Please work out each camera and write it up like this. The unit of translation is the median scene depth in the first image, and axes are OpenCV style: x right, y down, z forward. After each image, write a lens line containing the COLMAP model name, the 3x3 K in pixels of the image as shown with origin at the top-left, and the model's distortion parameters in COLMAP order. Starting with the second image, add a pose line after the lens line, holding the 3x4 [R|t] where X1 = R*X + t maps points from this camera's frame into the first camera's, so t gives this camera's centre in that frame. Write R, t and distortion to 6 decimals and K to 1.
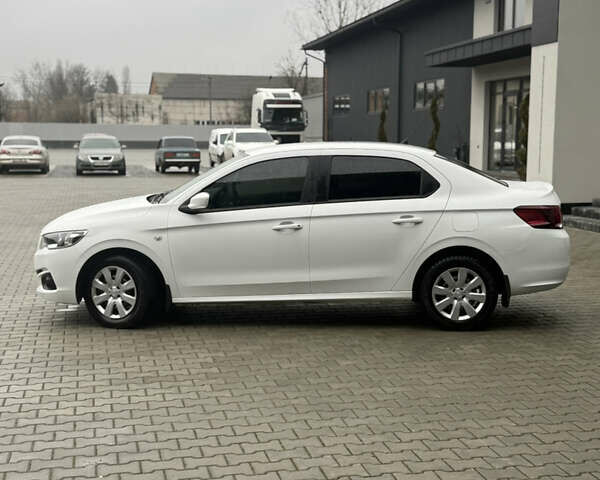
lens RADIAL K [[909.5, 0, 302.0], [0, 909.5, 241.3], [0, 0, 1]] dist [0.134942, 0.000000]
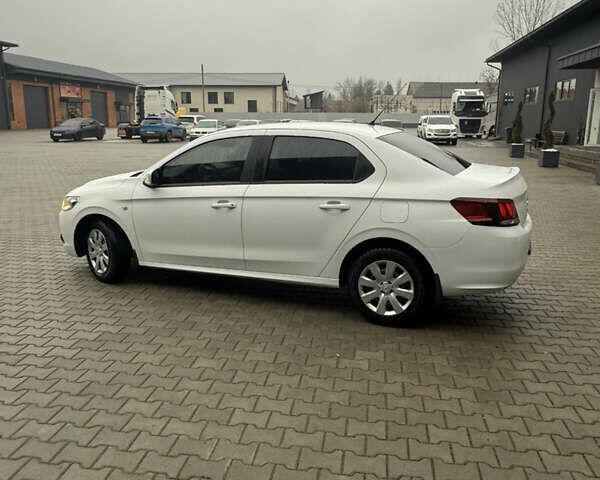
lens RADIAL K [[517.6, 0, 304.7], [0, 517.6, 236.1], [0, 0, 1]] dist [0.003009, -0.007175]
pose [[0.934670, 0.082535, -0.345802, 0.272360], [-0.045647, 0.992488, 0.113505, -0.051392], [0.352573, -0.090305, 0.931417, 0.479932]]
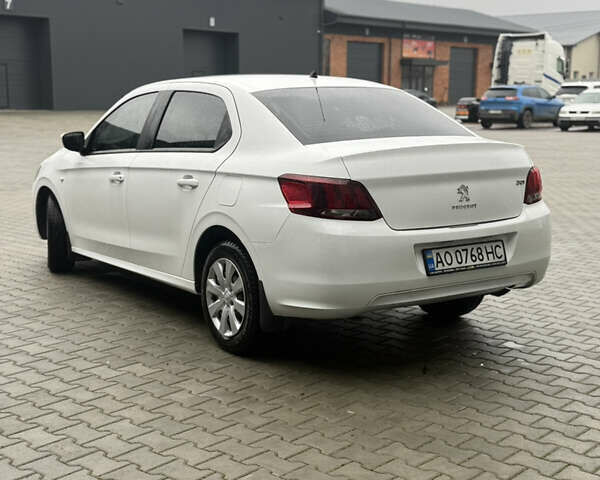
lens RADIAL K [[909.5, 0, 297.3], [0, 909.5, 239.9], [0, 0, 1]] dist [0.134942, 0.000000]
pose [[0.587283, 0.131770, -0.798583, 0.734173], [-0.097392, 0.990994, 0.091896, -0.051467], [0.803501, 0.023807, 0.594828, 0.637825]]
